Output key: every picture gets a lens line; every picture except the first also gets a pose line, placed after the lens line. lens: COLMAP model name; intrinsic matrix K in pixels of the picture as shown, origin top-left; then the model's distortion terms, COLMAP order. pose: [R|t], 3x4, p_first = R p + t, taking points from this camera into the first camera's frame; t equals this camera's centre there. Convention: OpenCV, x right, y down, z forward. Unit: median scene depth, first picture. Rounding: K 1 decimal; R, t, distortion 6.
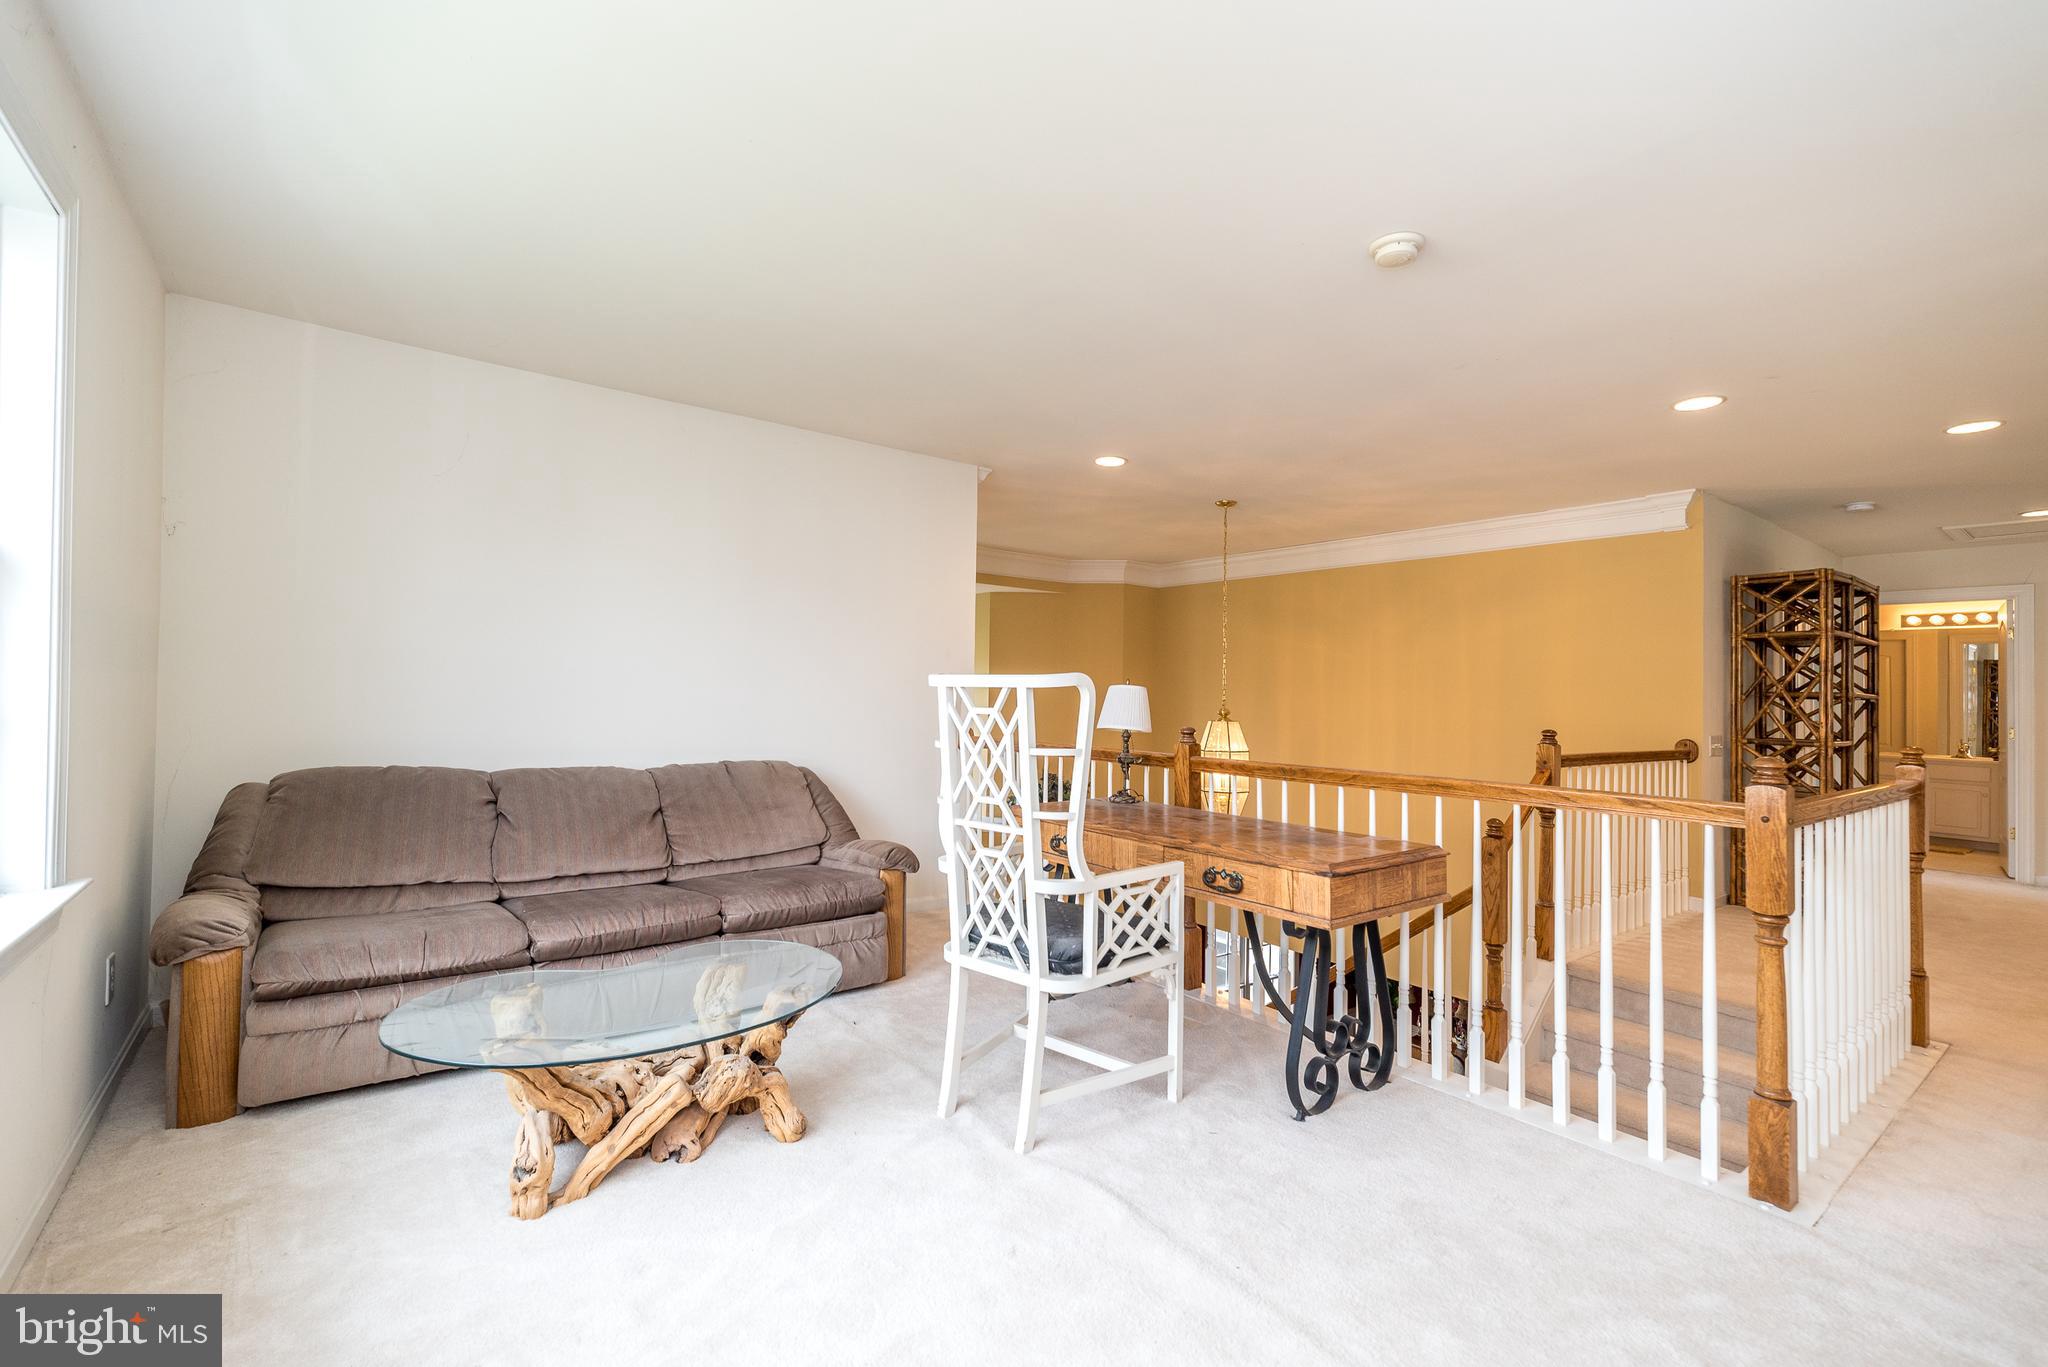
lens RADIAL K [[891.3, 0, 1025.8], [0, 891.3, 677.5], [0, 0, 1]] dist [0.004407, 0.000746]
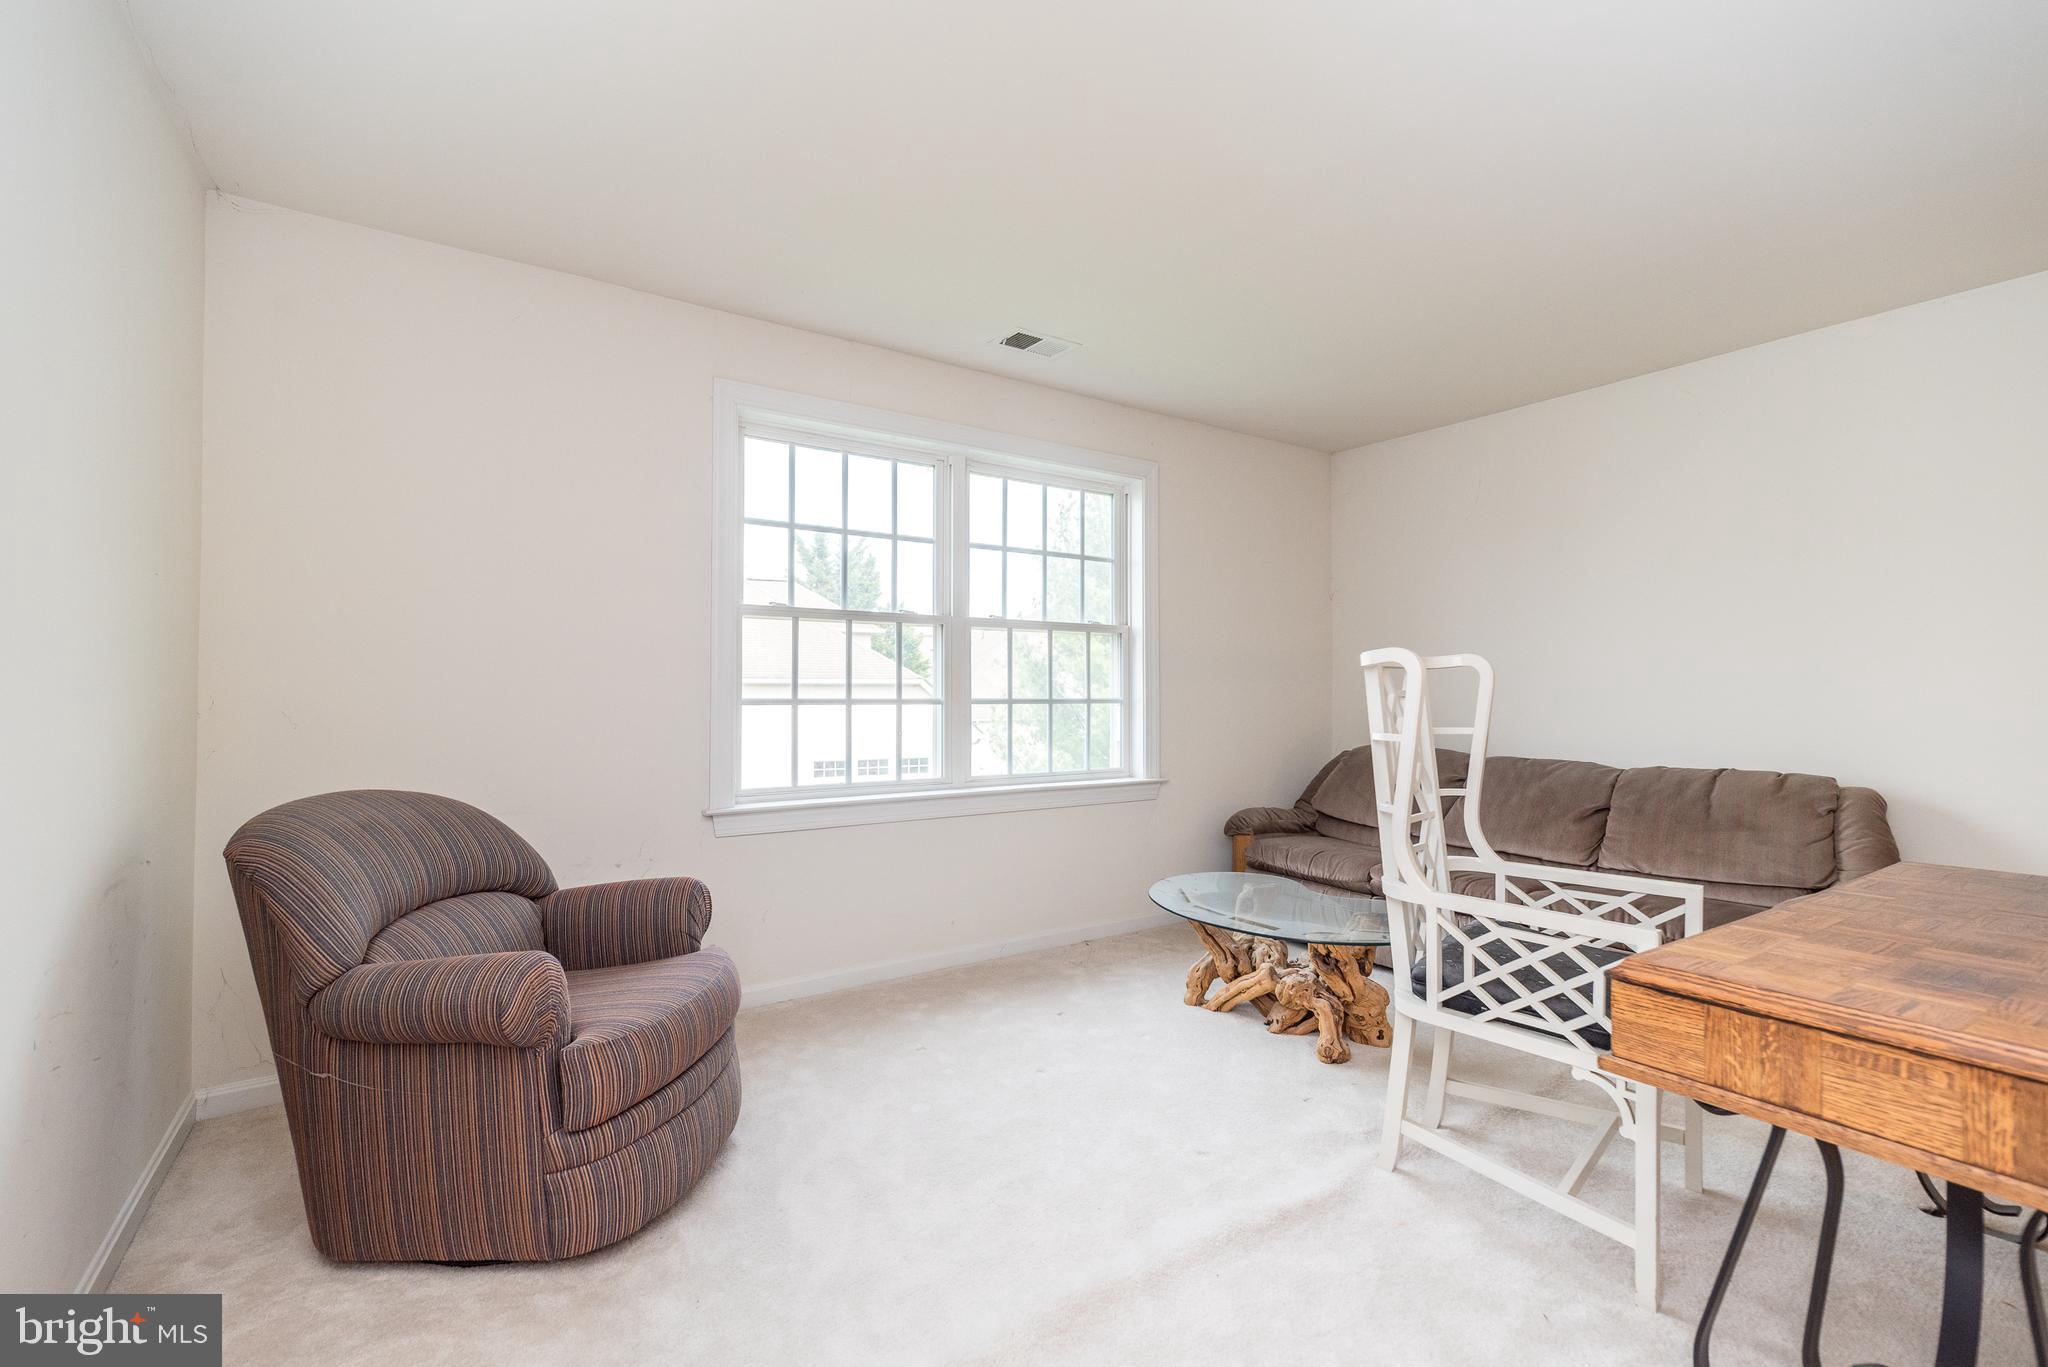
lens RADIAL K [[891.3, 0, 1025.8], [0, 891.3, 677.5], [0, 0, 1]] dist [0.004407, 0.000746]
pose [[-0.051062, -0.037453, -0.997993, 0.884391], [0.014595, 0.999162, -0.038244, 0.050506], [0.998589, -0.016518, -0.050472, 0.636285]]
